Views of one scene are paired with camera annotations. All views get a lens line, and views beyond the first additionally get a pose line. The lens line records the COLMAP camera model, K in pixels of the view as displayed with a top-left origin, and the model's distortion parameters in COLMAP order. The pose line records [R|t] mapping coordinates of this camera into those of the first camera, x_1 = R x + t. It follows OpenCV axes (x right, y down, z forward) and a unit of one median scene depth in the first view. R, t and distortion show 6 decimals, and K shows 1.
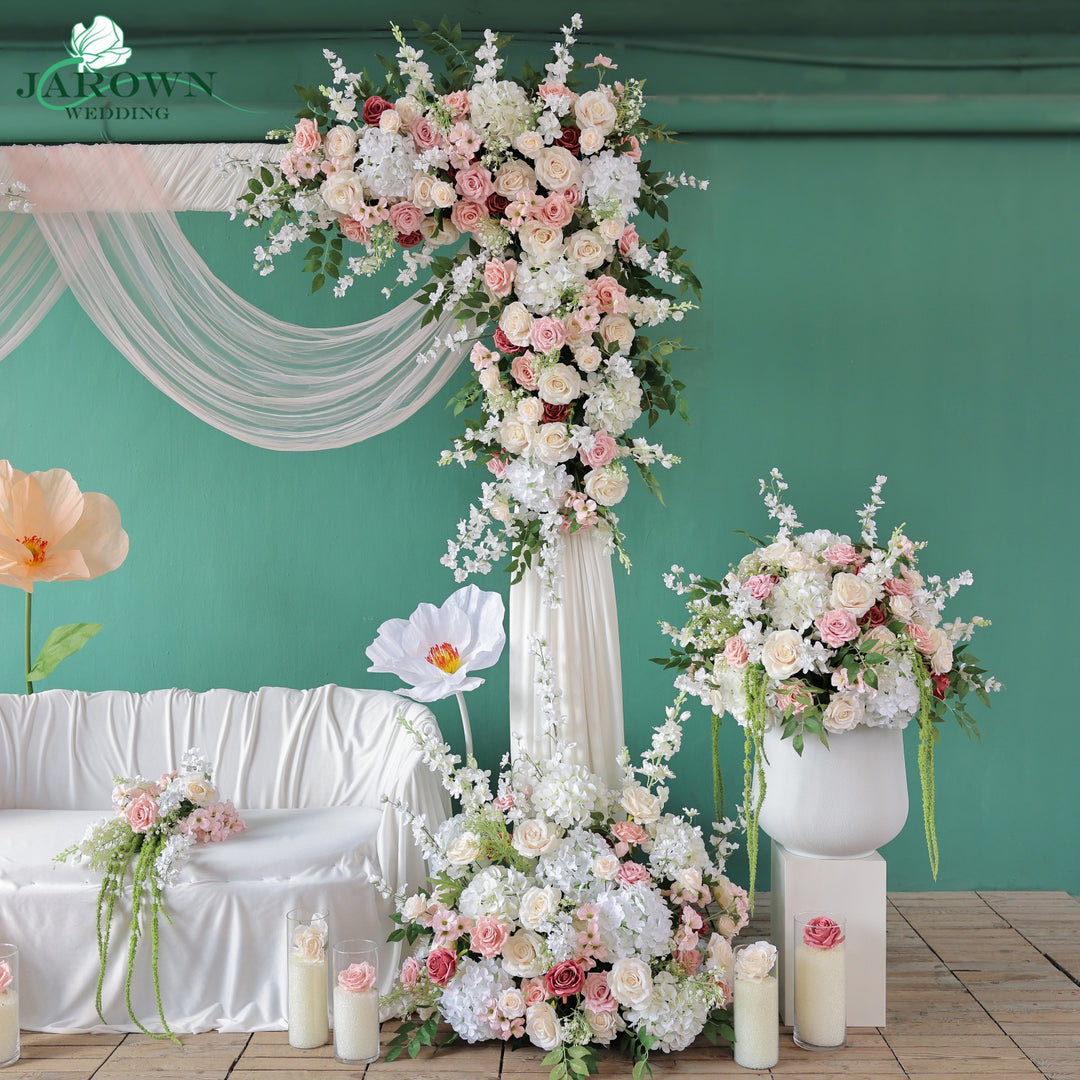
lens RADIAL K [[1376.9, 0, 539.0], [0, 1376.9, 539.0], [0, 0, 1]] dist [-0.005489, -0.010305]
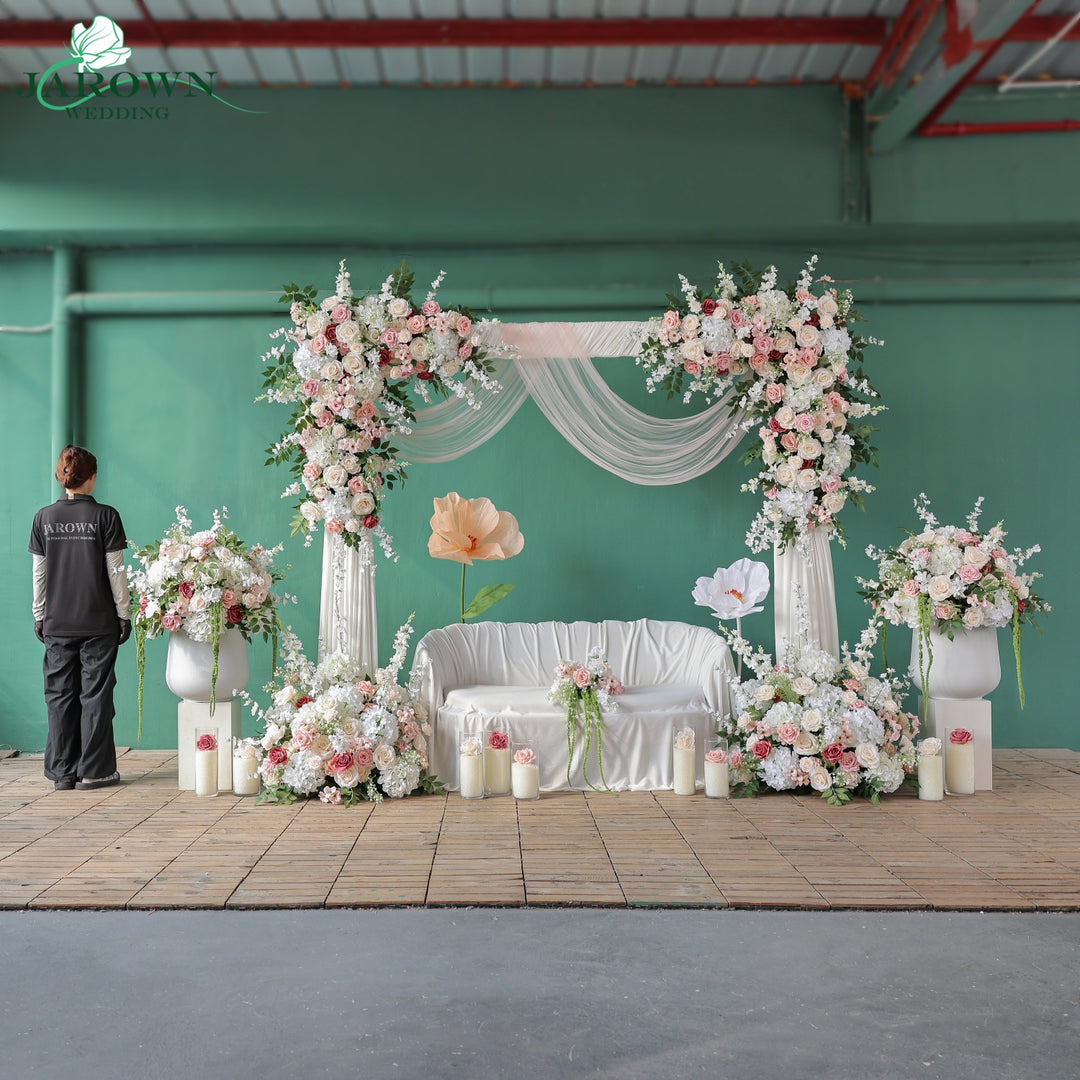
lens RADIAL K [[1259.9, 0, 374.7], [0, 1259.9, 535.6], [0, 0, 1]] dist [-0.008205, 0.005647]
pose [[0.998737, -0.000199, -0.050246, -0.495135], [-0.002123, 0.998932, -0.046158, 0.088424], [0.050201, 0.046206, 0.997670, -0.754276]]
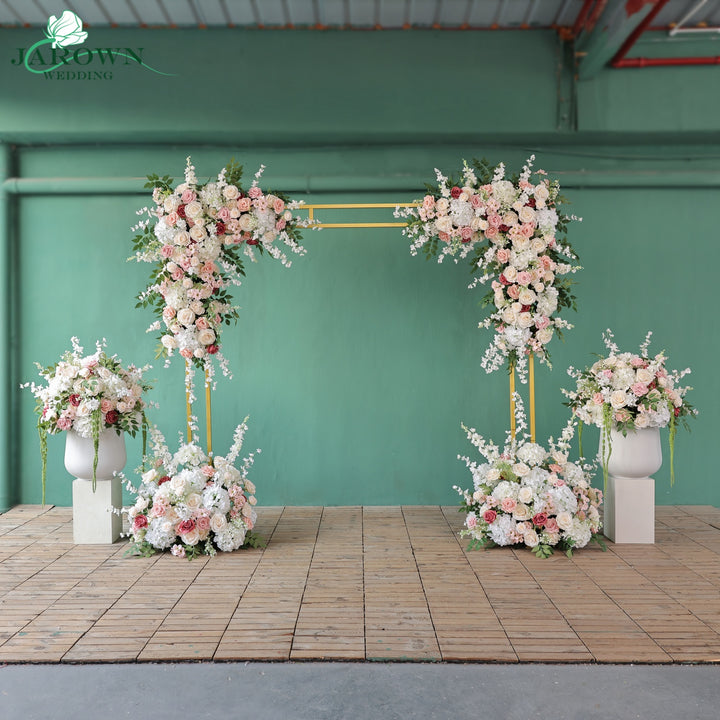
lens RADIAL K [[796.0, 0, 319.5], [0, 796.0, 350.2], [0, 0, 1]] dist [0.003035, -0.010937]
pose [[0.999722, -0.000181, -0.023585, -0.343273], [-0.000031, 0.999960, -0.008990, 0.002777], [0.023585, 0.008988, 0.999681, -0.519427]]
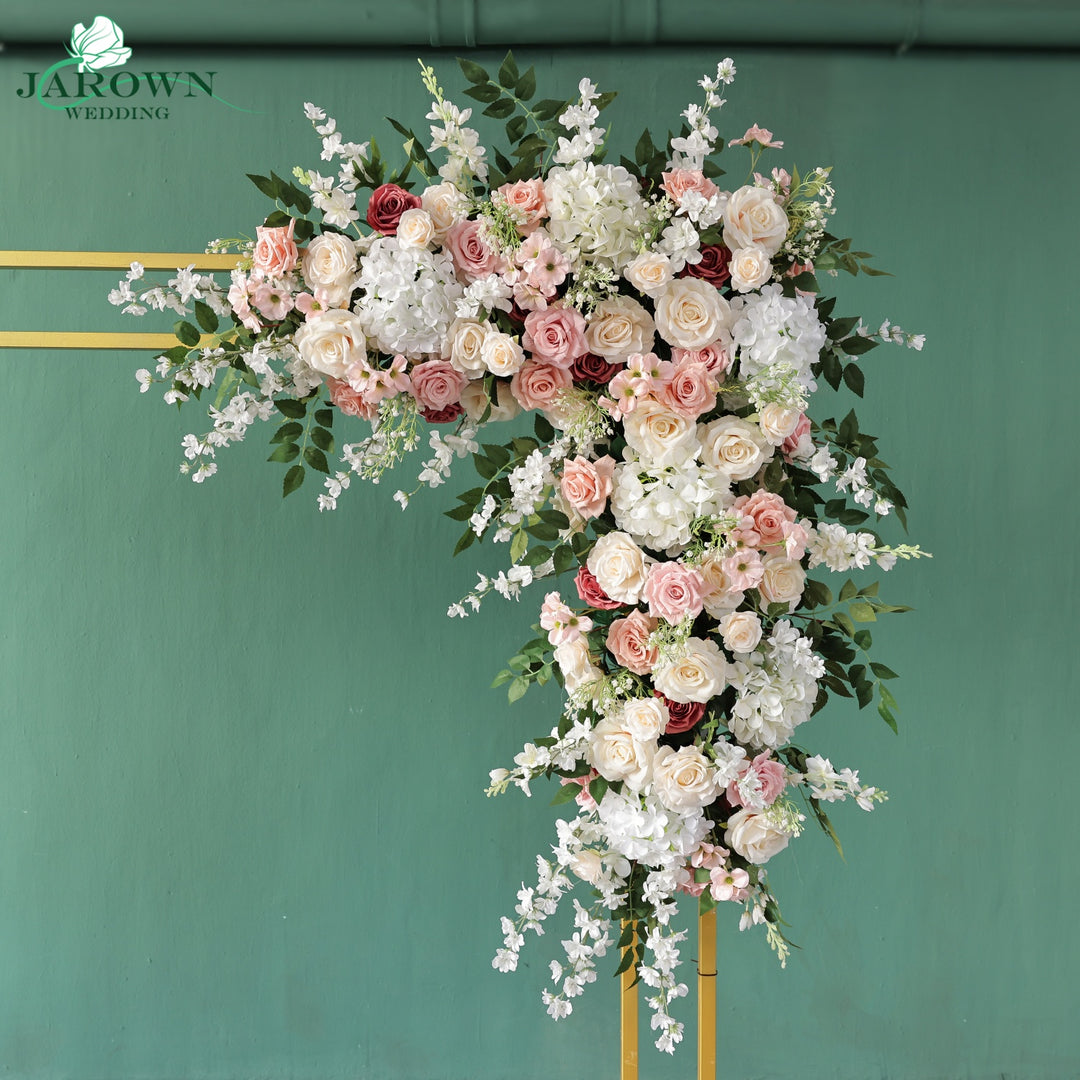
lens RADIAL K [[1217.4, 0, 581.6], [0, 1217.4, 540.8], [0, 0, 1]] dist [-0.018957, -0.015099]
pose [[0.998861, 0.011888, 0.046208, -0.057910], [-0.012522, 0.999831, 0.013460, -0.174678], [-0.046040, -0.014024, 0.998841, 0.464692]]
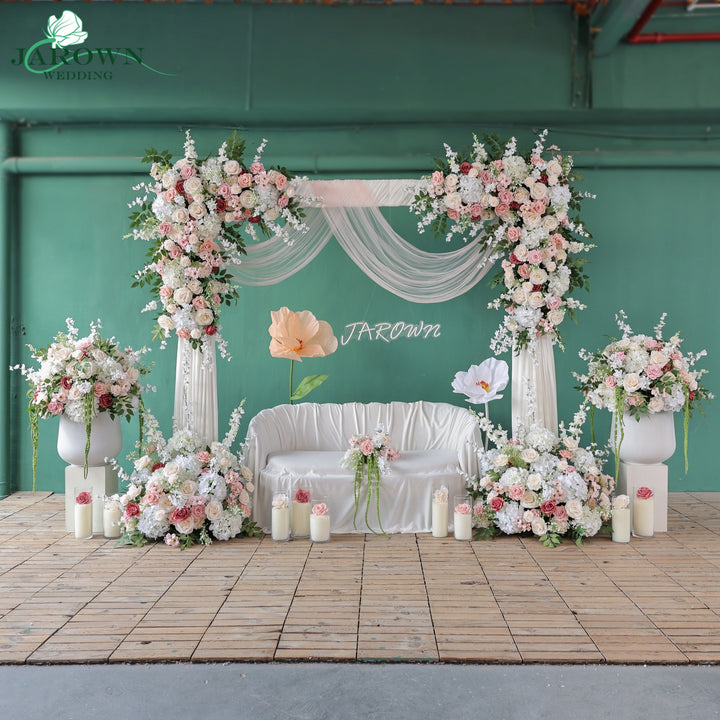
lens RADIAL K [[740.9, 0, 359.8], [0, 740.9, 360.3], [0, 0, 1]] dist [-0.004350, 0.004932]
pose [[0.999894, 0.002123, -0.014421, -0.291702], [-0.001982, 0.999950, 0.009831, 0.028161], [0.014441, -0.009801, 0.999848, -0.362533]]
